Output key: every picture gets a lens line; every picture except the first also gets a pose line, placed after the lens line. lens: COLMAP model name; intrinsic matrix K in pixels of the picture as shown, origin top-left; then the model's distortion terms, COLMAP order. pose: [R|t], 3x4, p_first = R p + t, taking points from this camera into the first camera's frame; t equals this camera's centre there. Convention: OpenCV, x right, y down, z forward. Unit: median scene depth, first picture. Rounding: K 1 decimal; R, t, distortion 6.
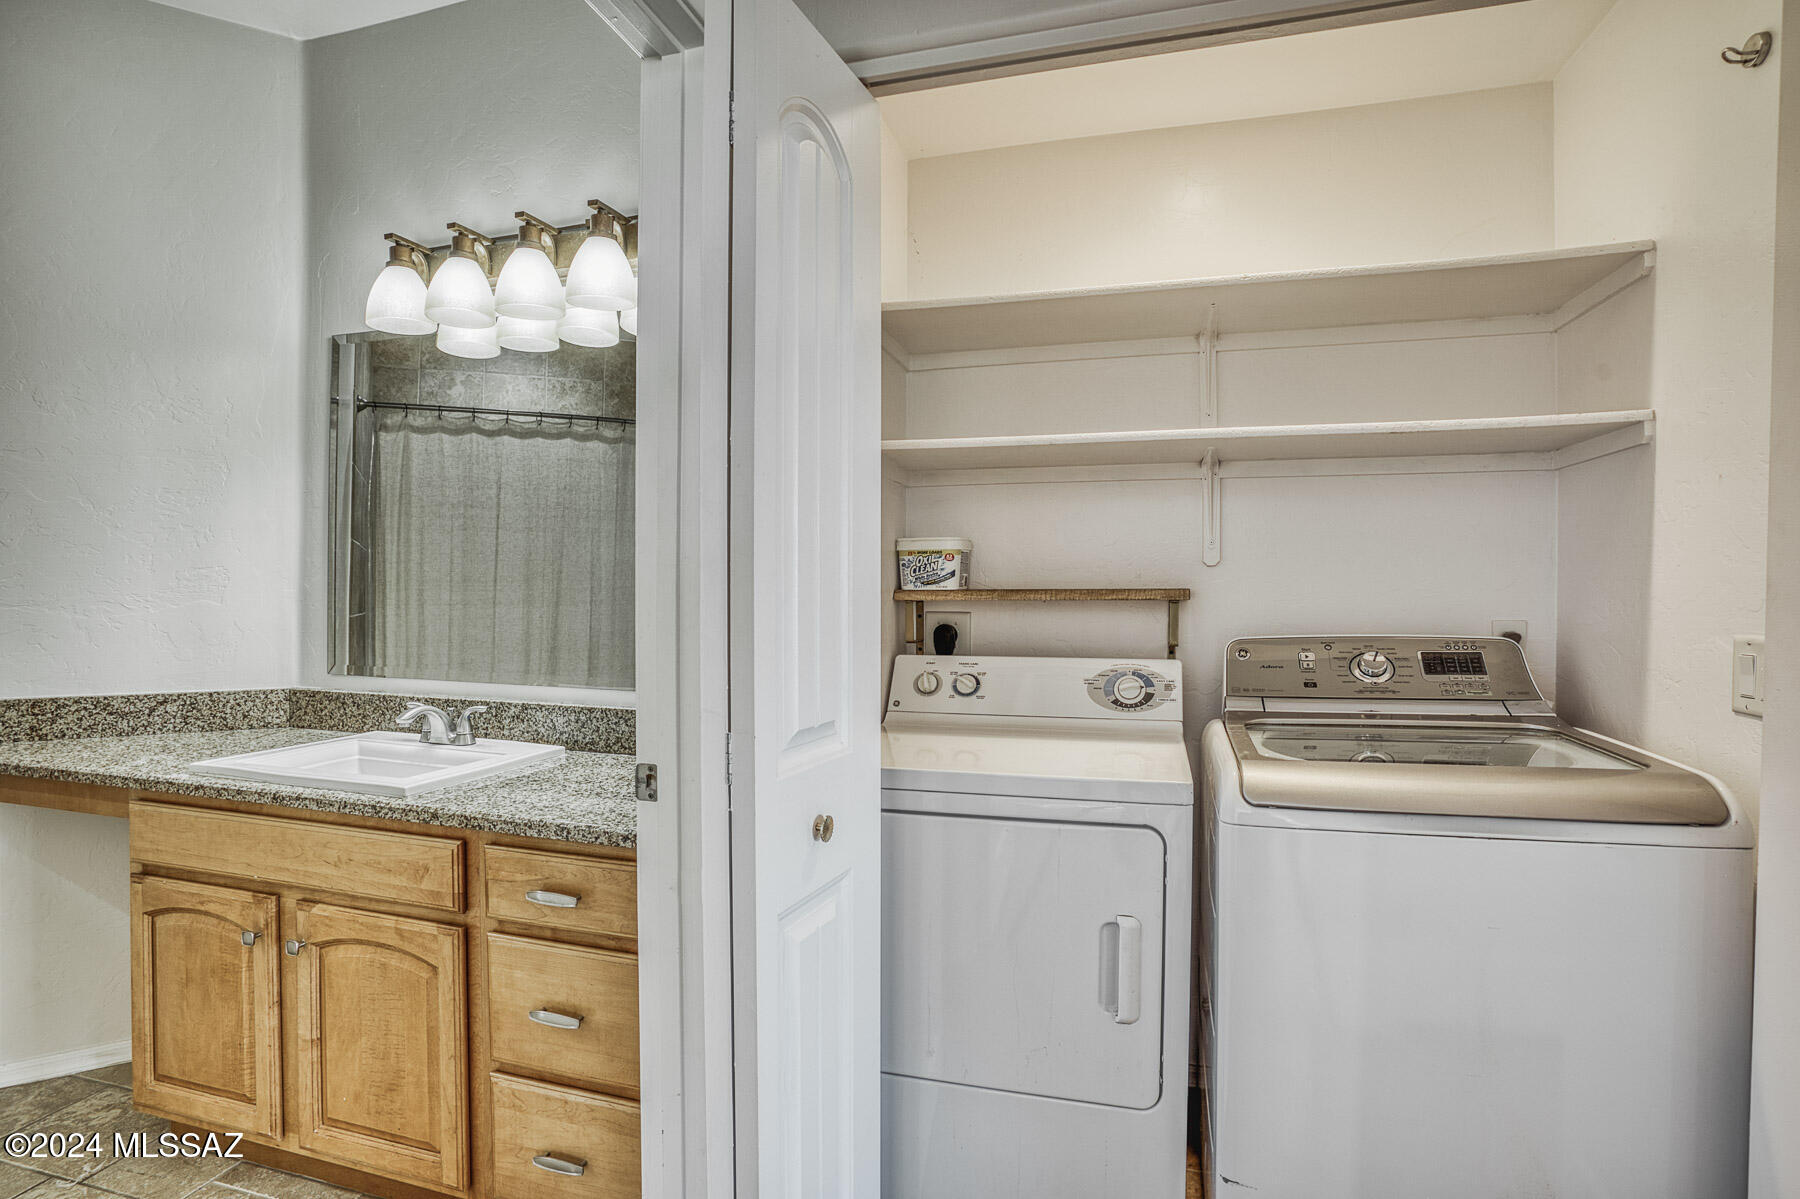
lens RADIAL K [[880.5, 0, 908.5], [0, 880.5, 607.2], [0, 0, 1]] dist [-0.071115, 0.028353]
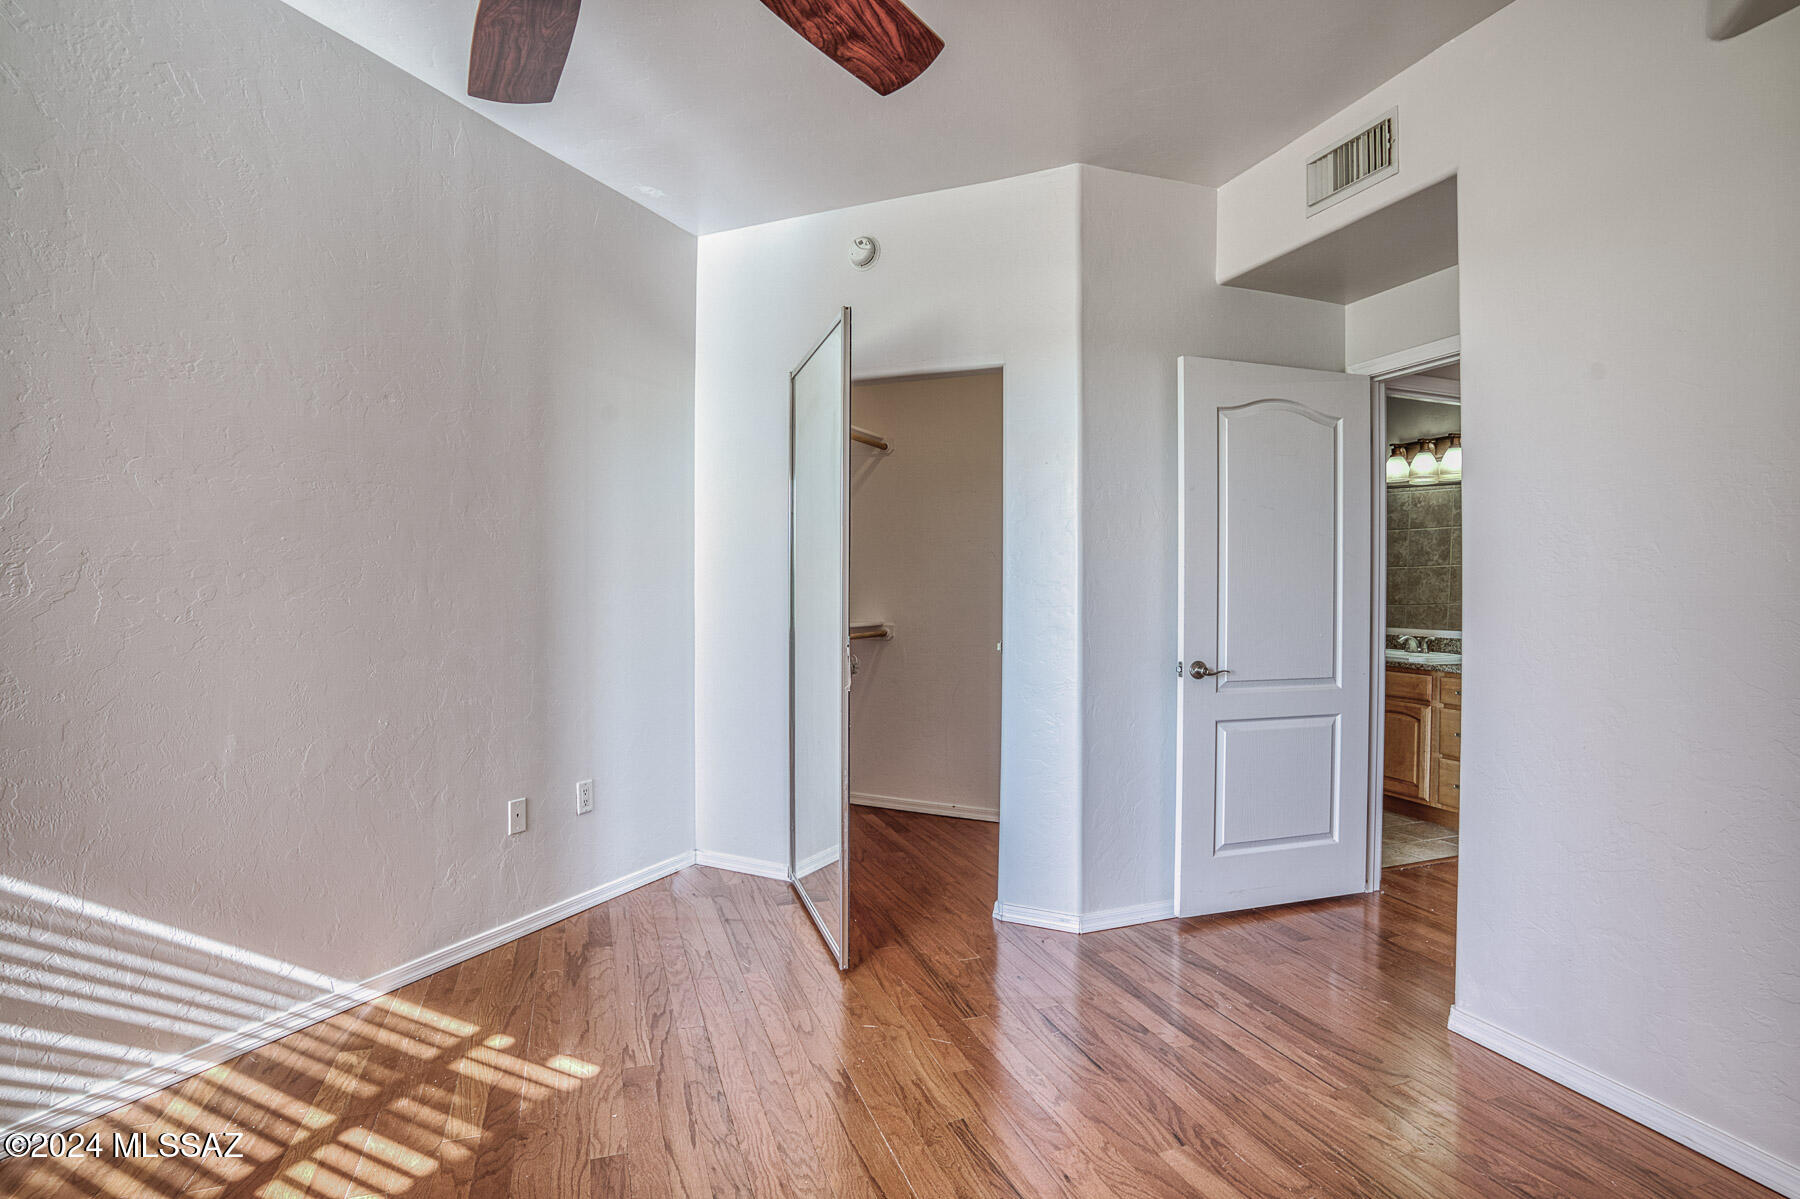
lens RADIAL K [[880.5, 0, 893.2], [0, 880.5, 596.5], [0, 0, 1]] dist [-0.071115, 0.028353]
pose [[0.572726, 0.000367, -0.819747, 0.586606], [-0.019984, 0.999709, -0.013514, 0.061564], [0.819503, 0.024122, 0.572567, -1.547874]]
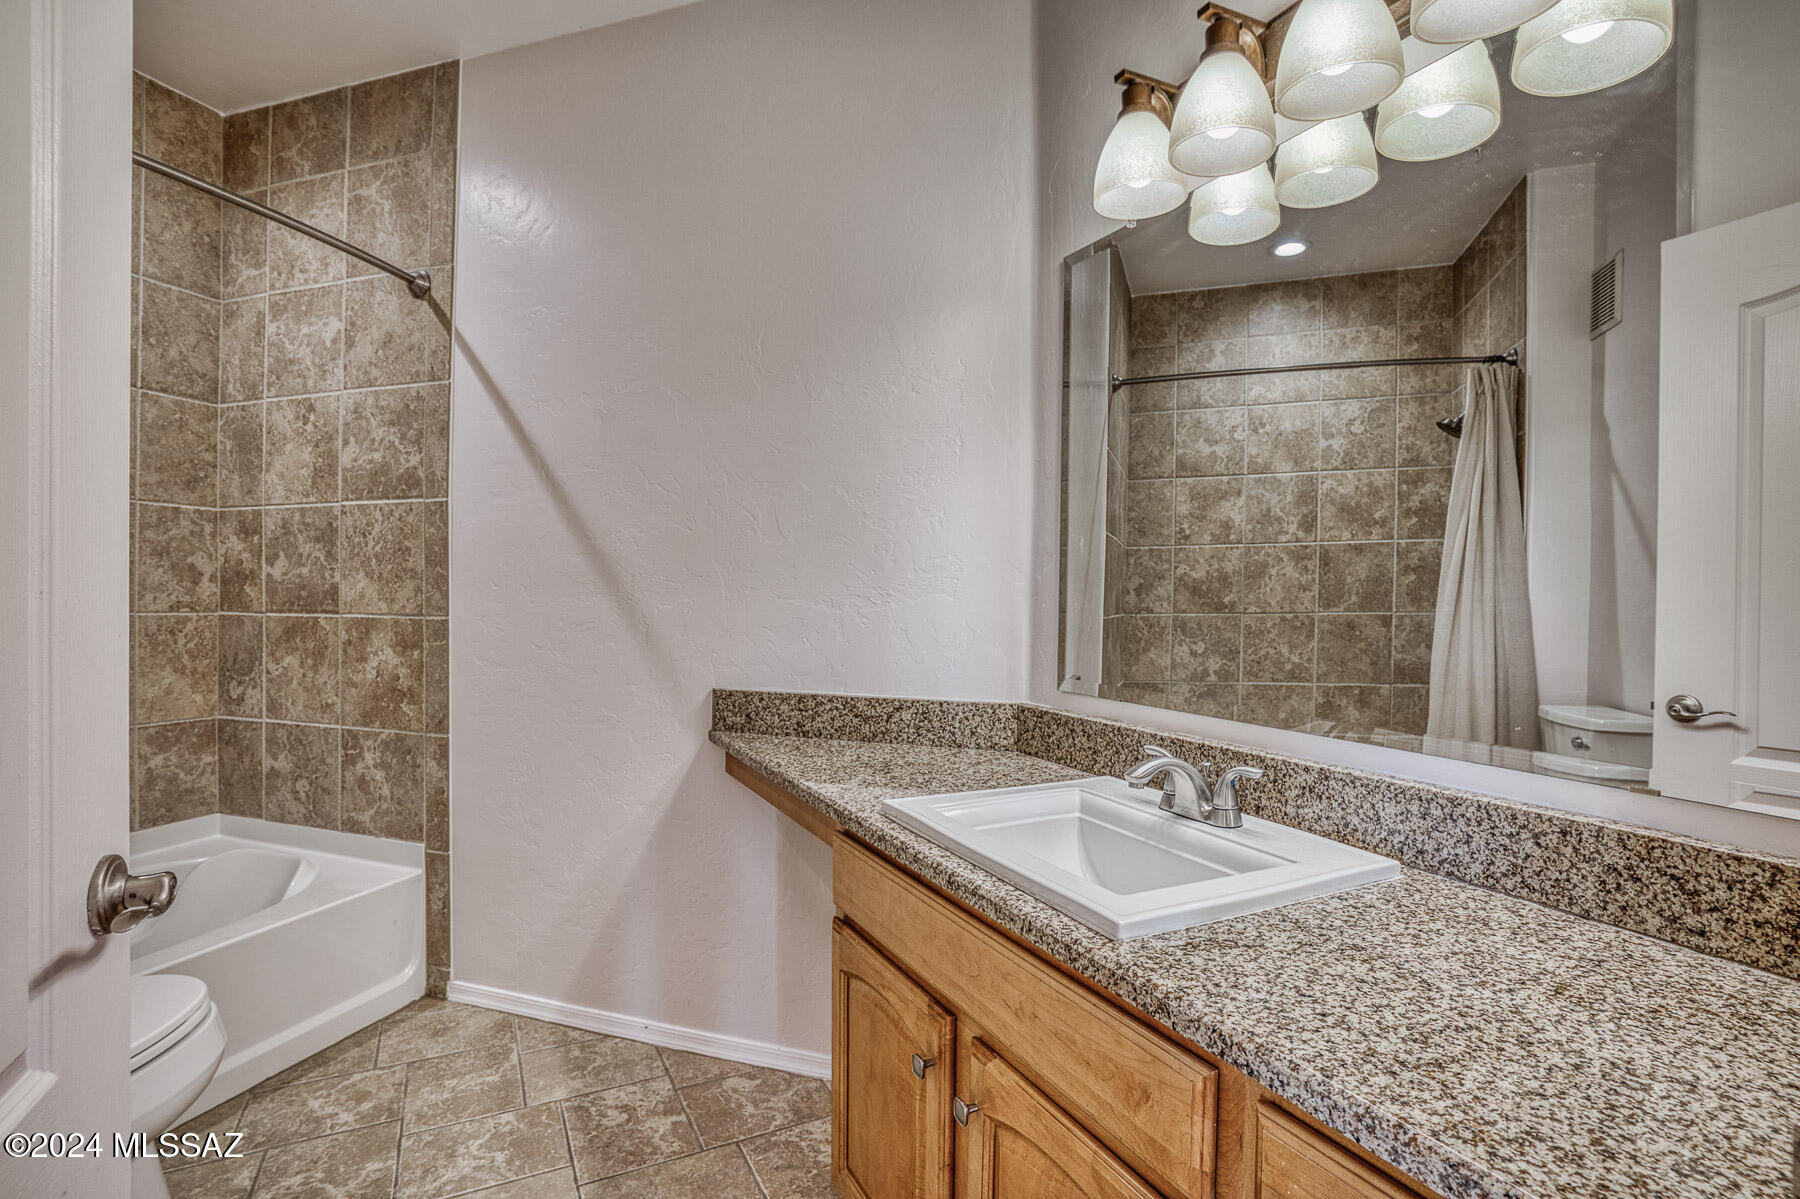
lens RADIAL K [[880.5, 0, 899.0], [0, 880.5, 597.3], [0, 0, 1]] dist [-0.071115, 0.028353]
pose [[0.673432, 0.003562, -0.739241, -0.204527], [-0.017995, 0.999771, -0.011576, 0.006004], [0.739030, 0.021099, 0.673342, 0.392022]]
